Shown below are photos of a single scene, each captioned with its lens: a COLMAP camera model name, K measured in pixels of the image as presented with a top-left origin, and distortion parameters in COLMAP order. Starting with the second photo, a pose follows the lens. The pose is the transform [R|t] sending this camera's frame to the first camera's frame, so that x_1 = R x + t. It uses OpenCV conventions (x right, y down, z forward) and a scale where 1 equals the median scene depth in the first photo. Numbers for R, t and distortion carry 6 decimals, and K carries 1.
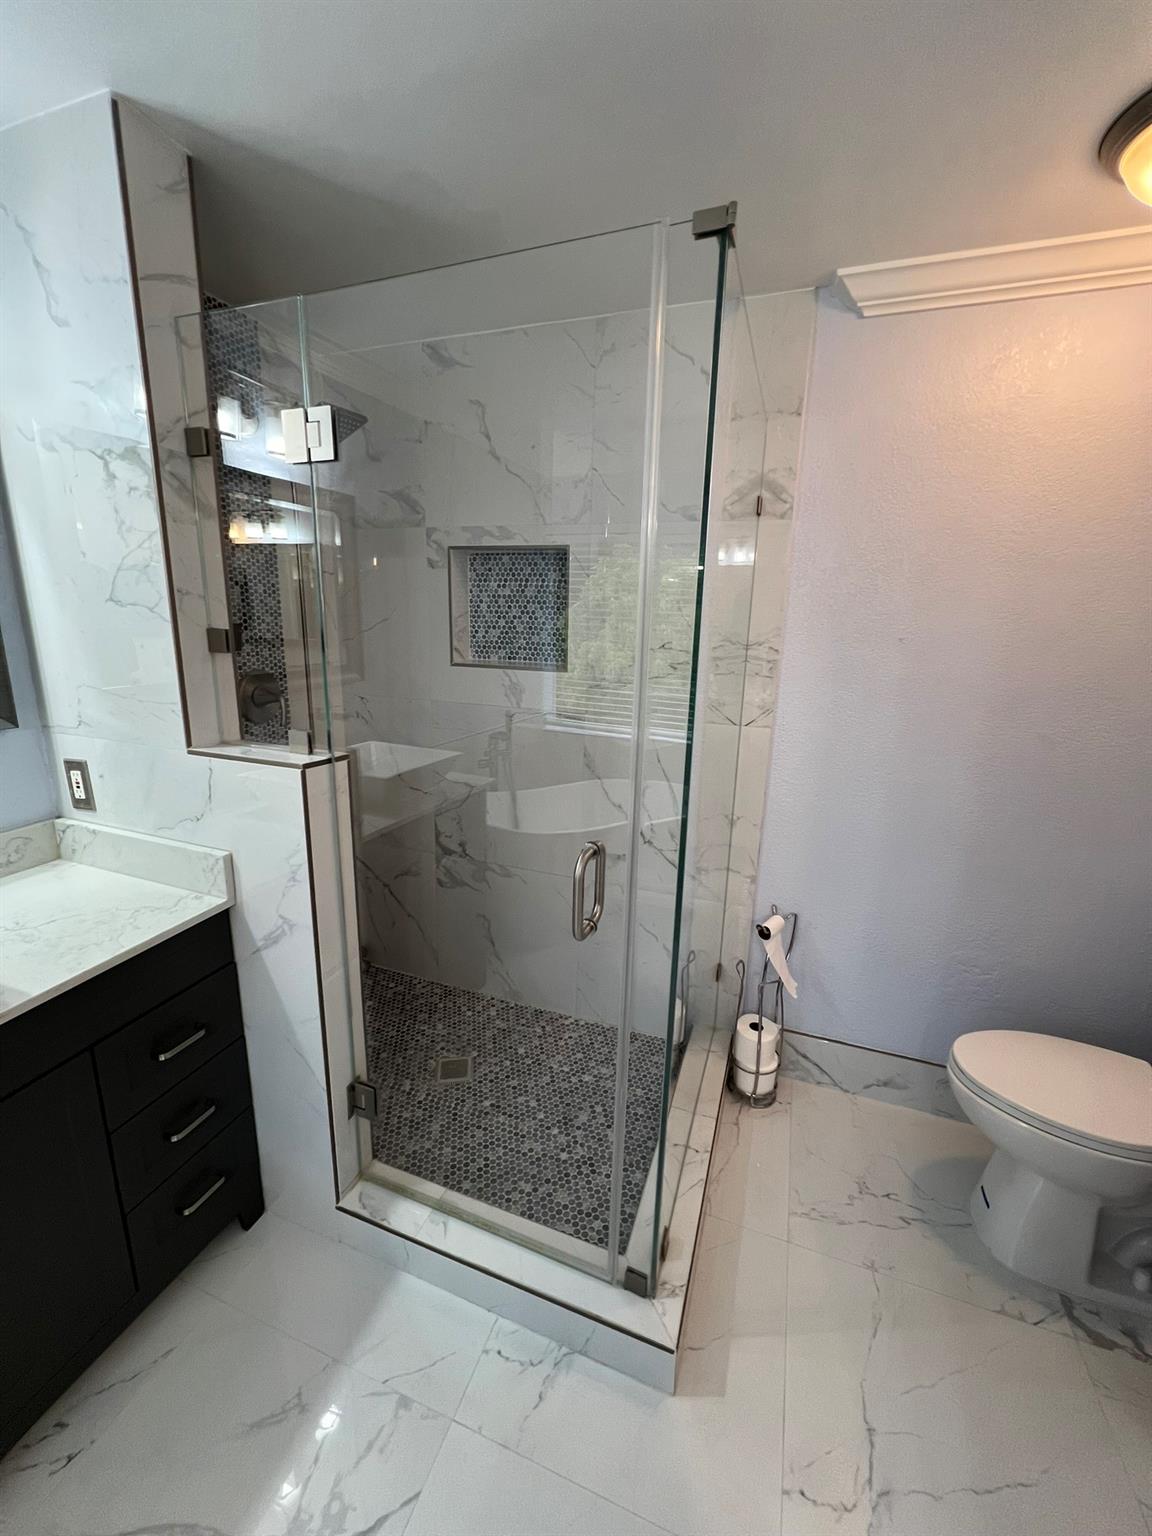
lens RADIAL K [[618.4, 0, 574.1], [0, 618.4, 770.3], [0, 0, 1]] dist [-0.002694, -0.000102]
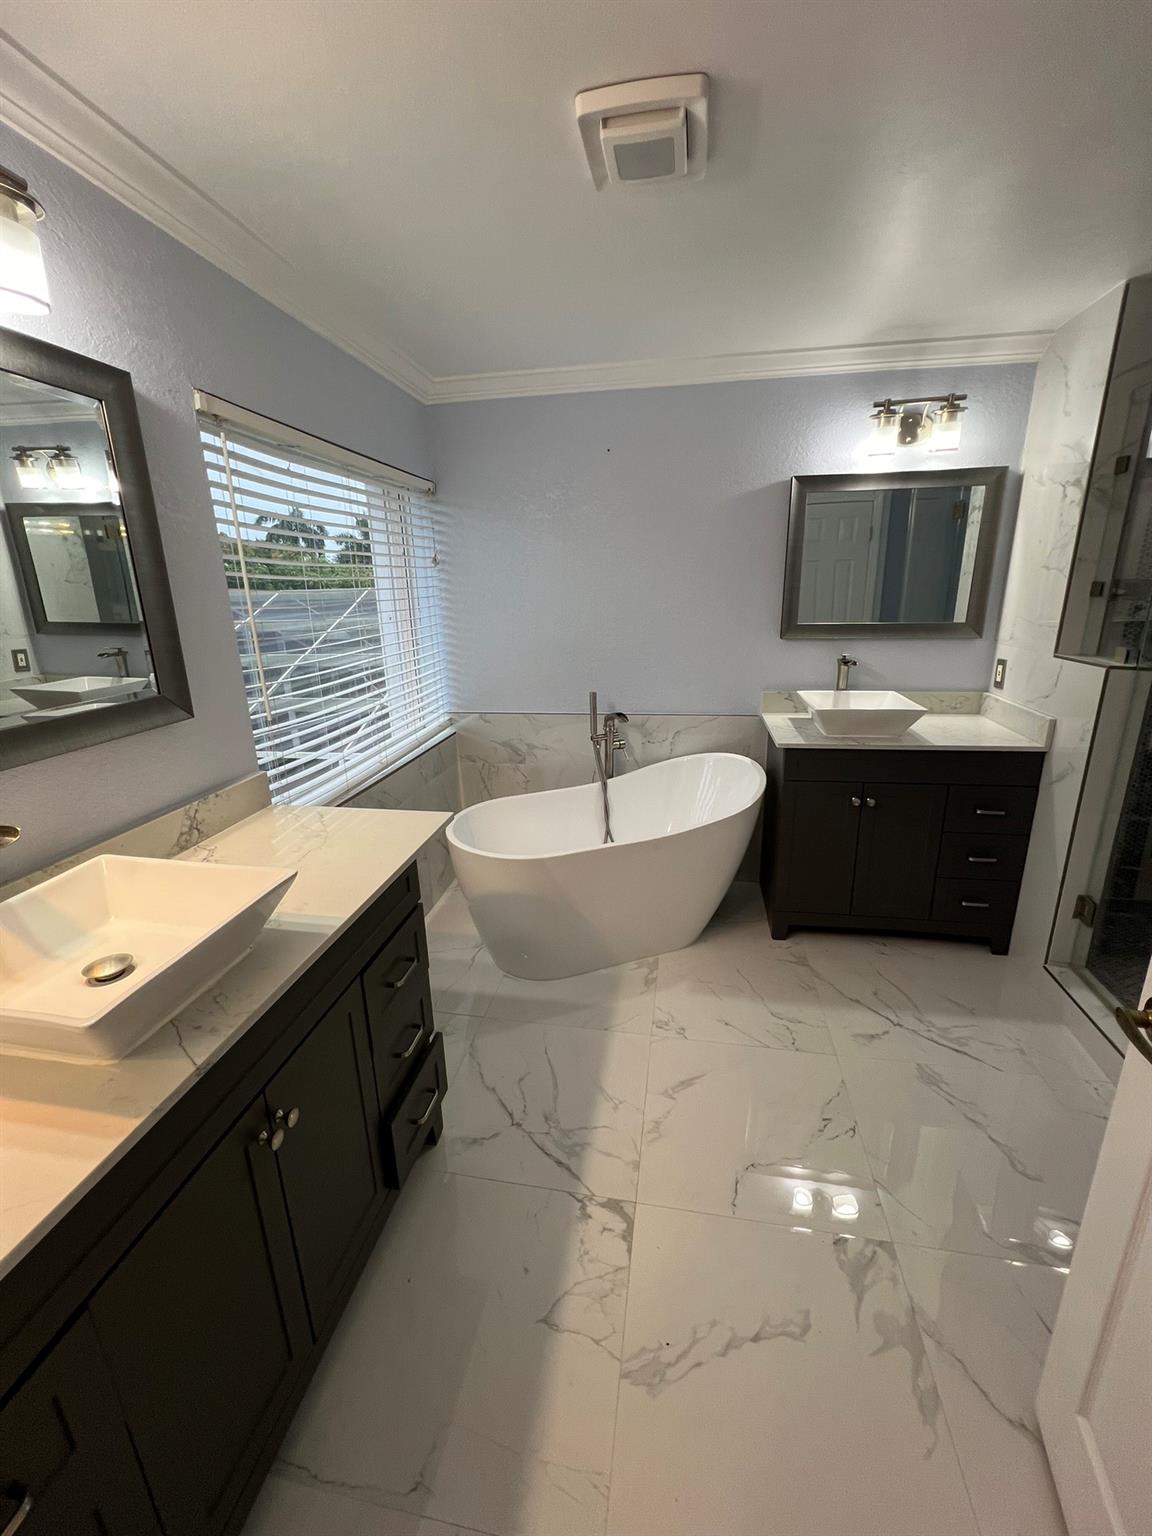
lens RADIAL K [[619.0, 0, 574.4], [0, 619.0, 764.1], [0, 0, 1]] dist [0.000178, 0.000038]
pose [[0.168380, 0.246078, -0.954512, 0.821520], [-0.203958, 0.956080, 0.210503, 0.159874], [0.964391, 0.159236, 0.211174, -0.561520]]
